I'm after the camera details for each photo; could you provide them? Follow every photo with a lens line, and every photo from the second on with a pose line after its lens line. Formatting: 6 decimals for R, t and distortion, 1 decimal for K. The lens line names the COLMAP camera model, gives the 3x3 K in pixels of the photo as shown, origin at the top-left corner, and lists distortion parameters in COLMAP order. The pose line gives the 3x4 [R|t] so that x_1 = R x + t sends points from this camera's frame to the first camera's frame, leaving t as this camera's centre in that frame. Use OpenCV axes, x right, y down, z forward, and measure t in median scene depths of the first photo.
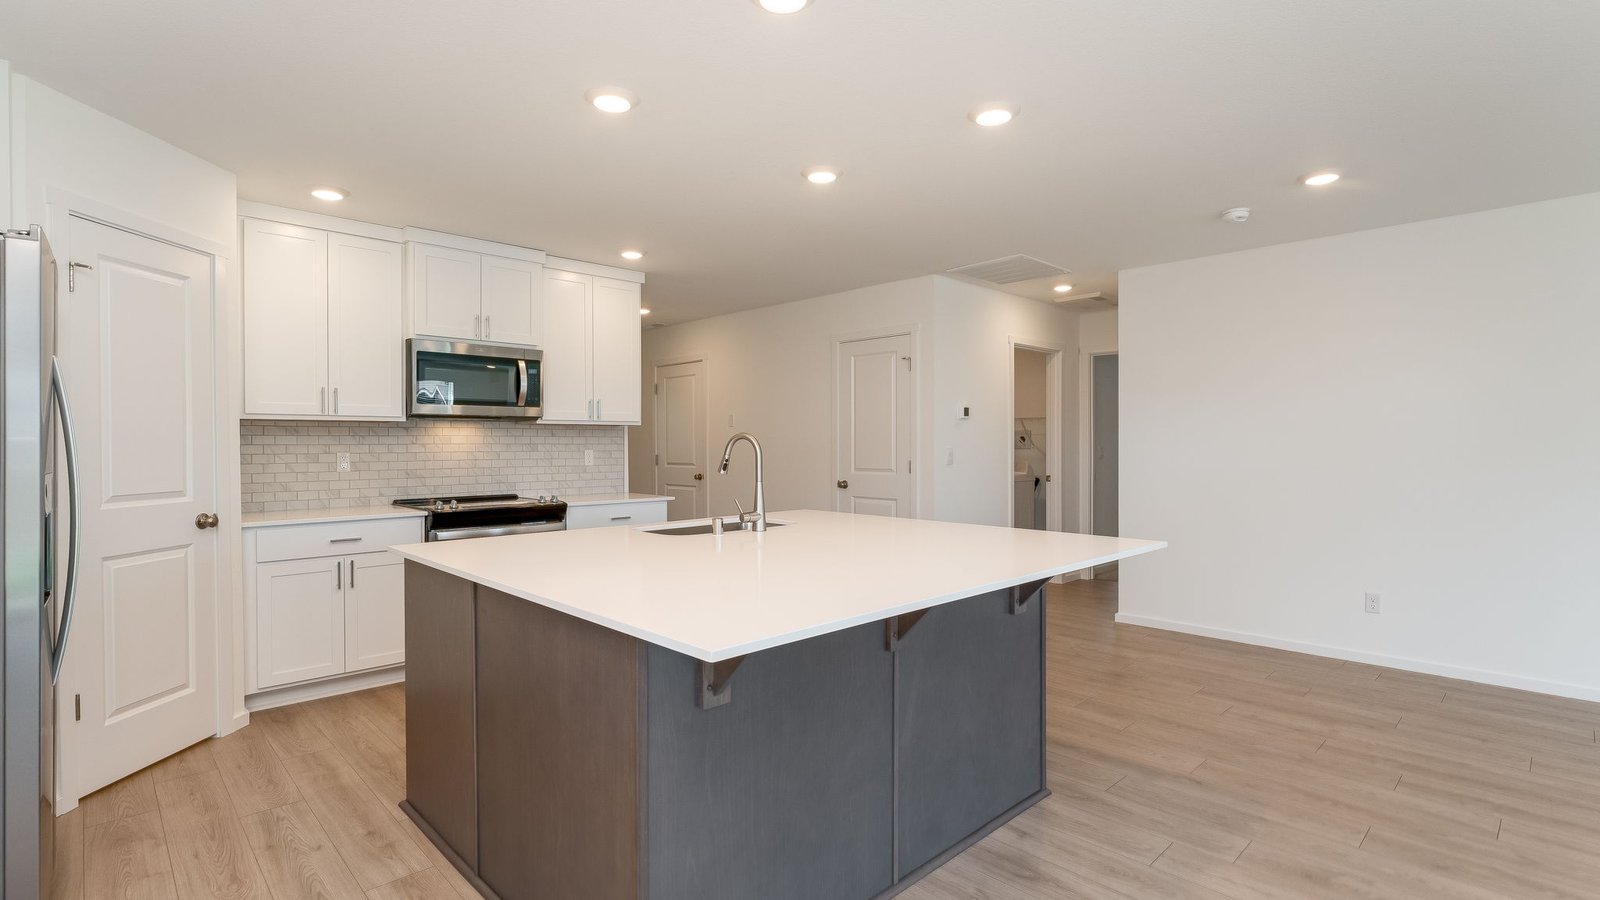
lens RADIAL K [[758.3, 0, 792.4], [0, 758.3, 465.7], [0, 0, 1]] dist [0.001190, -0.001308]
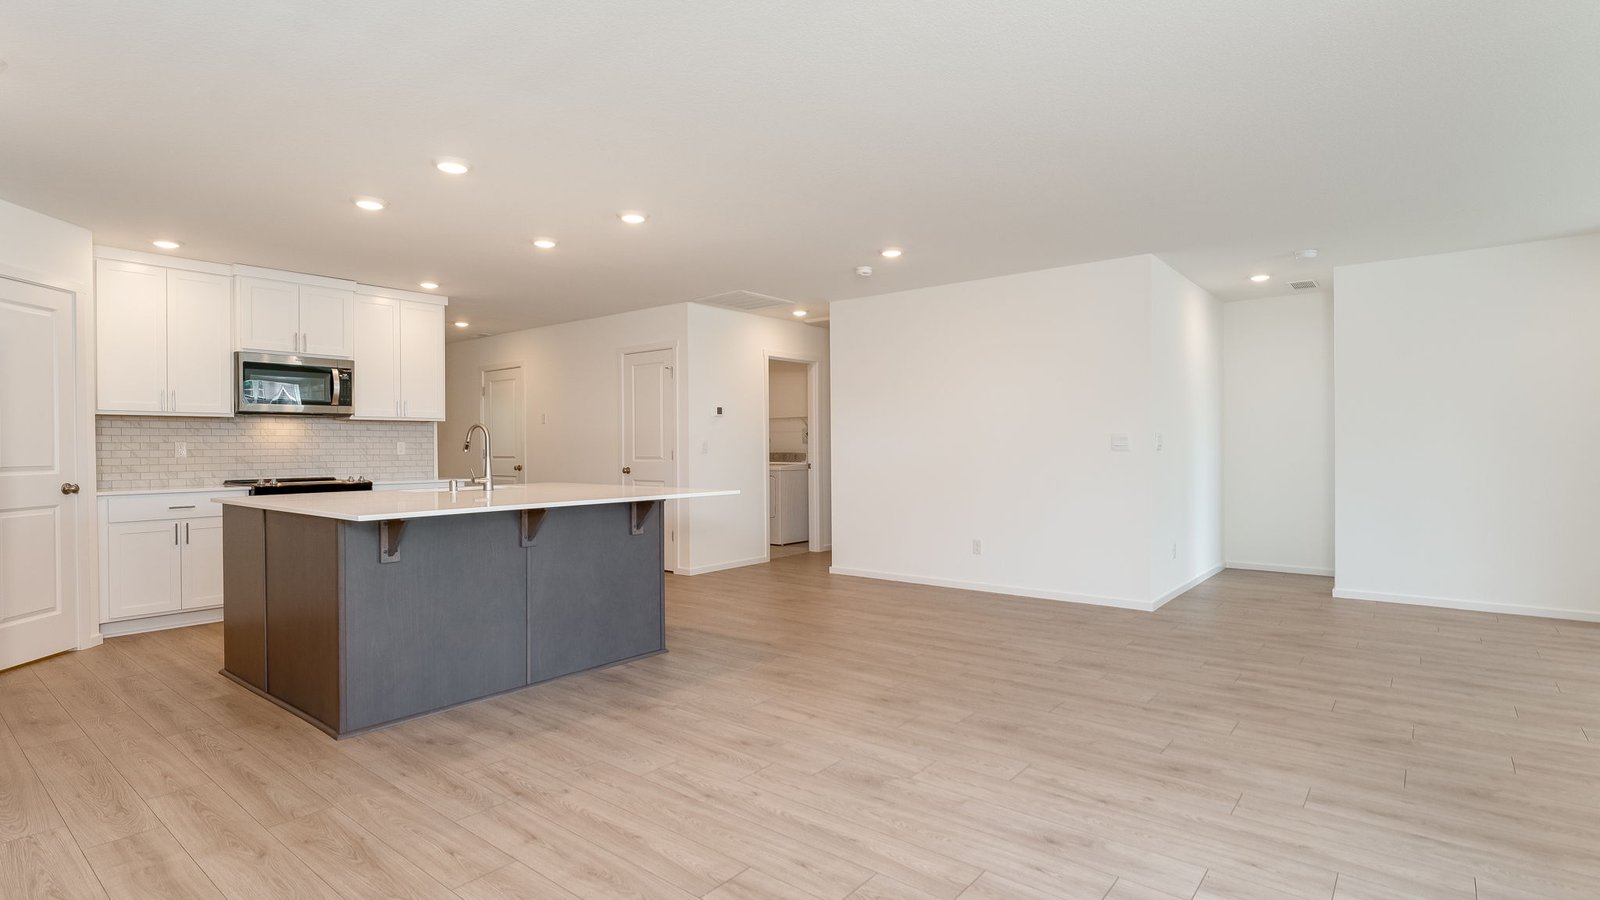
lens RADIAL K [[785.3, 0, 785.5], [0, 785.3, 462.4], [0, 0, 1]] dist [0.005132, -0.002032]
pose [[0.993245, -0.006940, 0.115825, 0.240765], [0.007992, 0.999931, -0.008620, 0.034297], [-0.115758, 0.009487, 0.993232, -0.392258]]
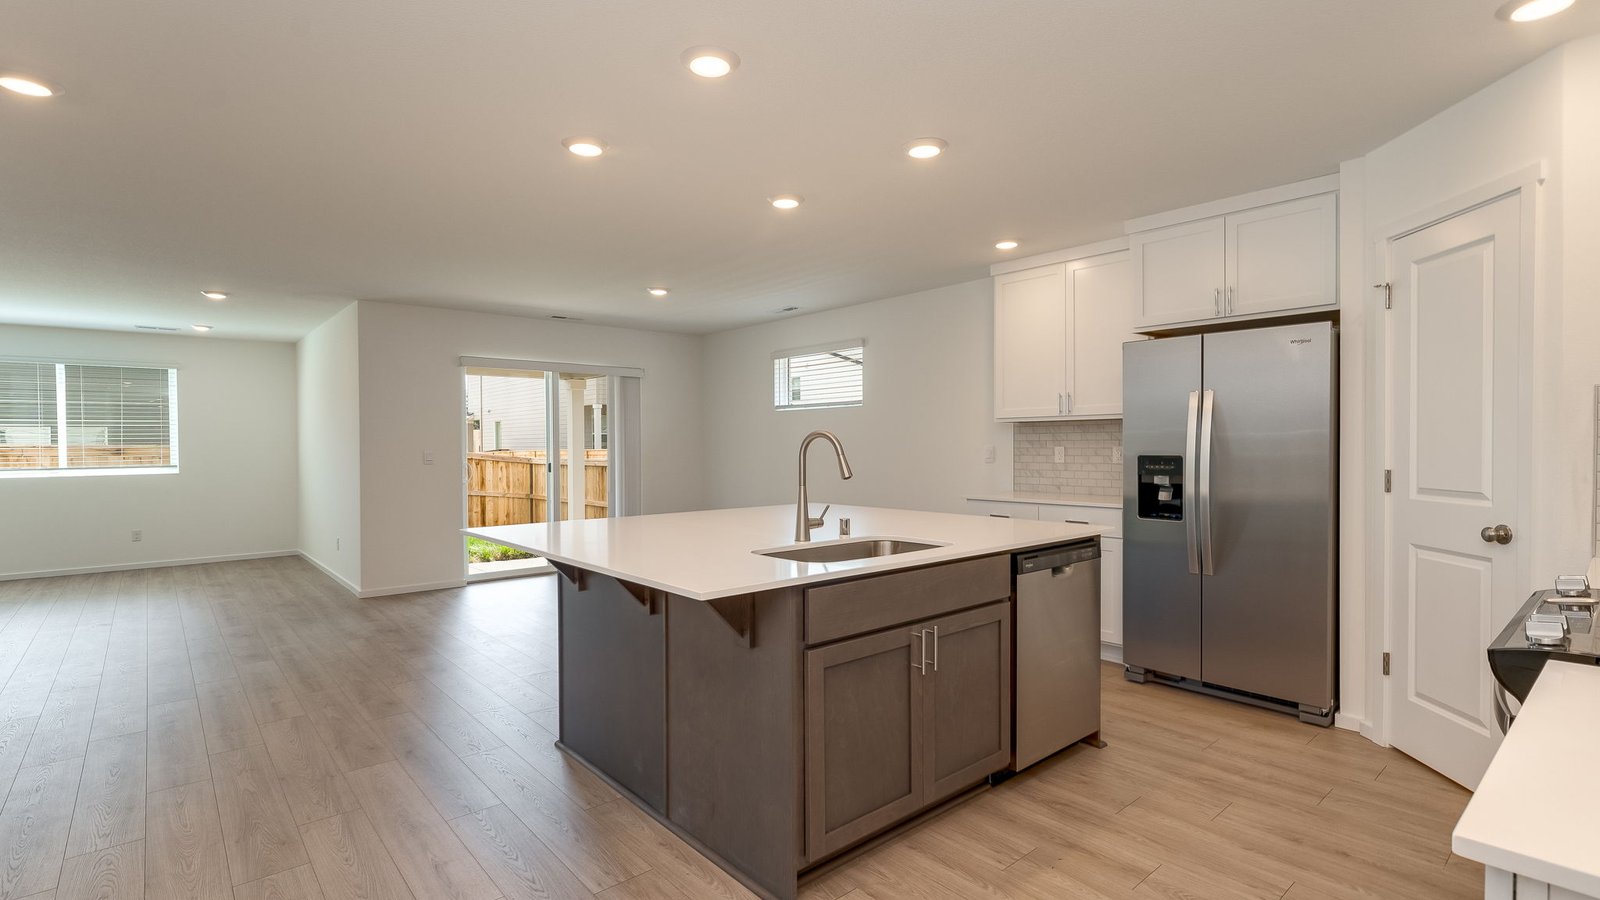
lens RADIAL K [[785.3, 0, 807.3], [0, 785.3, 436.8], [0, 0, 1]] dist [0.005132, -0.002032]
pose [[-0.997843, 0.010183, 0.064858, -0.081884], [0.011611, 0.999698, 0.021669, -0.039617], [-0.064617, 0.022375, -0.997659, 1.350545]]
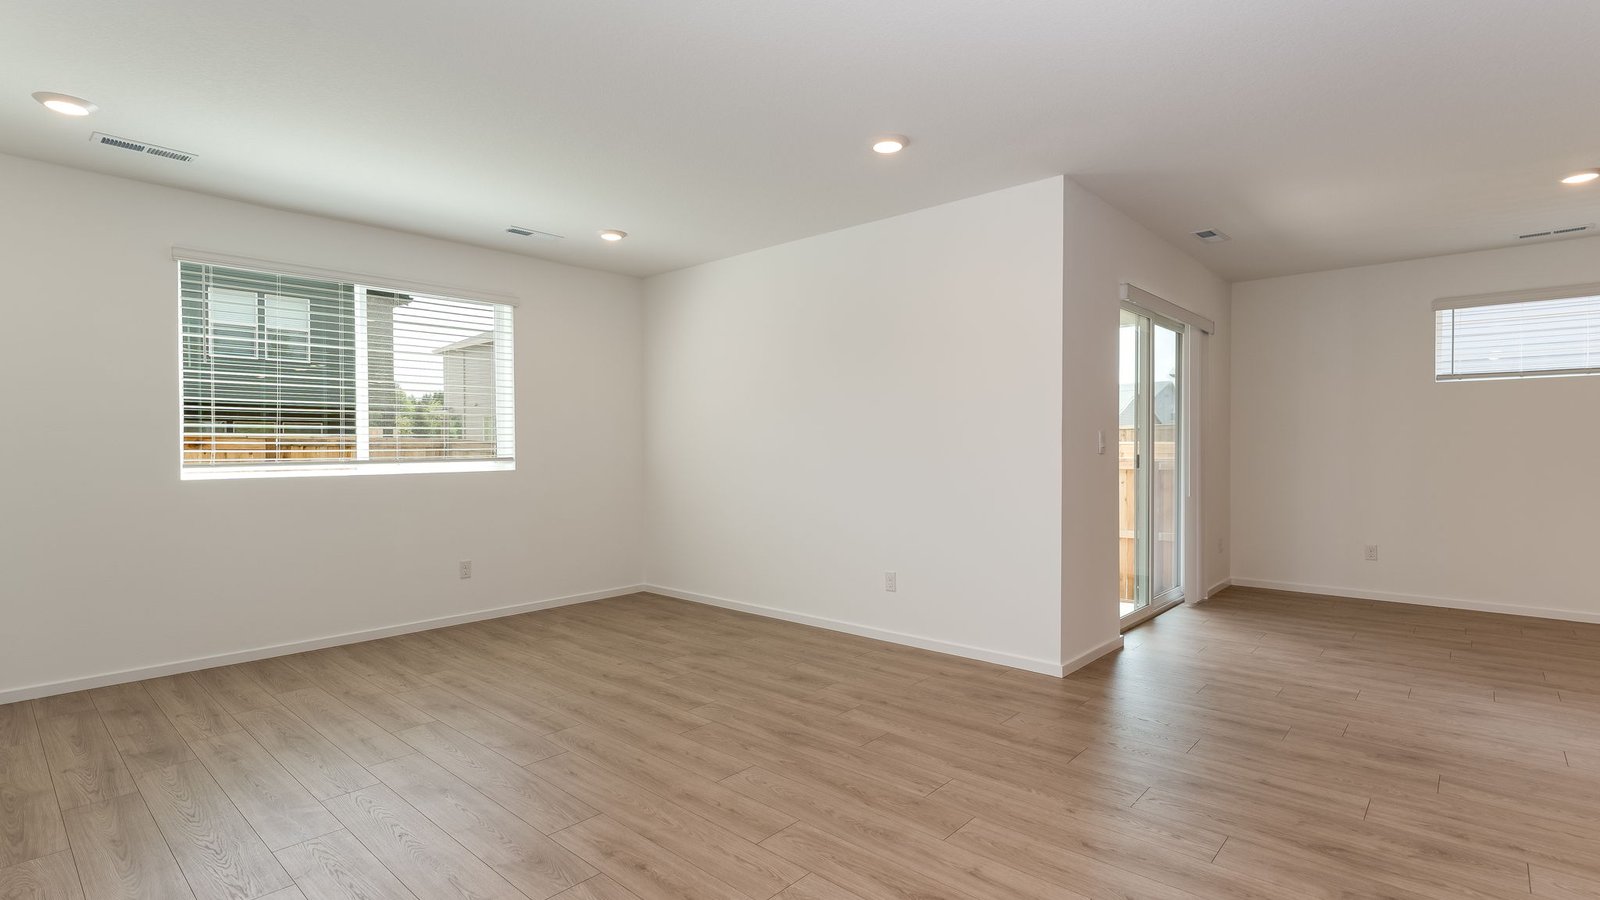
lens RADIAL K [[758.3, 0, 798.1], [0, 758.3, 486.5], [0, 0, 1]] dist [0.001190, -0.001308]
pose [[-0.997095, 0.009791, -0.075542, 1.178840], [0.003505, 0.996552, 0.082899, 0.000335], [0.076093, 0.082393, -0.993691, 0.771045]]
